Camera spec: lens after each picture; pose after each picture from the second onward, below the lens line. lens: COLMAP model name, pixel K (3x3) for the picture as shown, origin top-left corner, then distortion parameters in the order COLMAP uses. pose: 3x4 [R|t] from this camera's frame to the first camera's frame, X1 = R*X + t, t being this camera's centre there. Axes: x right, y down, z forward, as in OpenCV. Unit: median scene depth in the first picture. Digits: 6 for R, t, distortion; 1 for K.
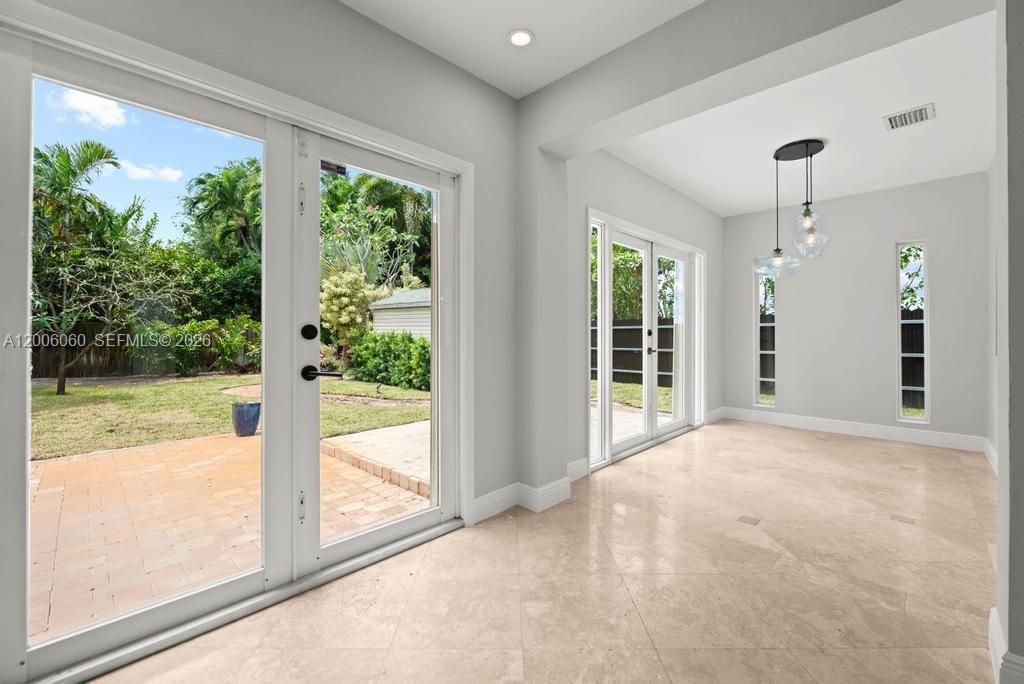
lens RADIAL K [[418.9, 0, 515.9], [0, 418.9, 326.8], [0, 0, 1]] dist [-0.003411, -0.000501]
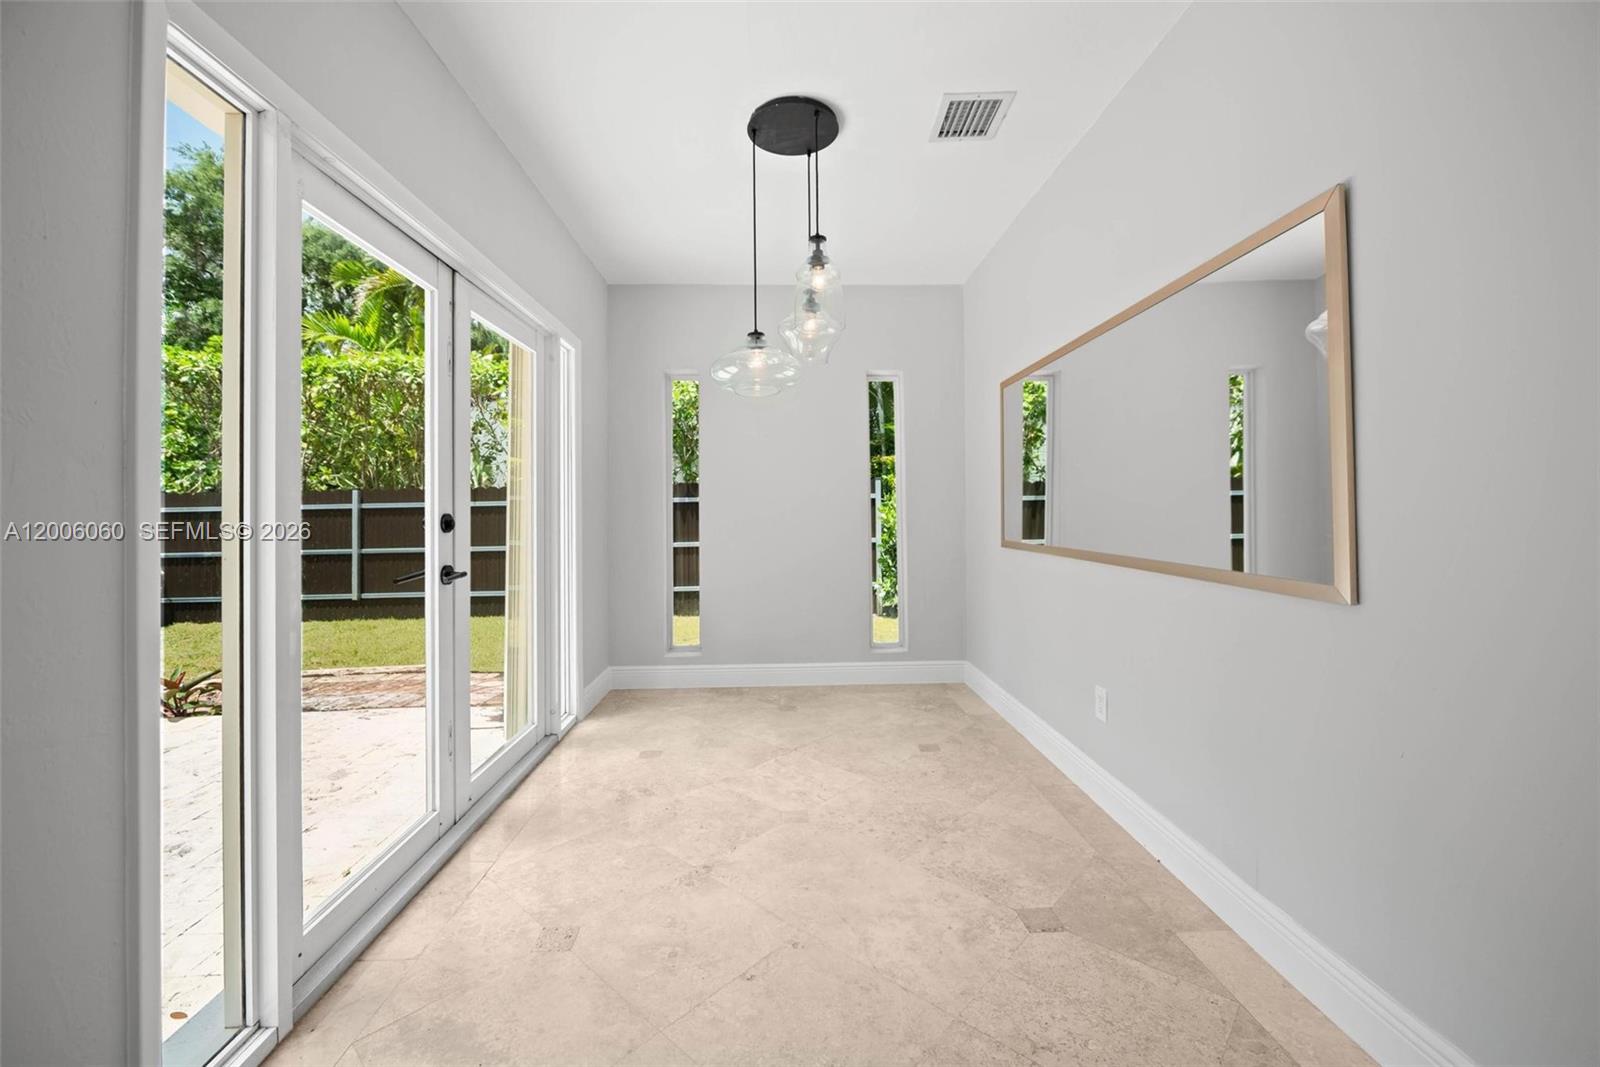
lens RADIAL K [[654.5, 0, 806.1], [0, 654.5, 509.8], [0, 0, 1]] dist [-0.003411, -0.000501]
pose [[0.688413, -0.004915, 0.725303, 0.218435], [-0.002468, 0.999955, 0.009118, -0.002676], [-0.725315, -0.008067, 0.688370, 0.683063]]
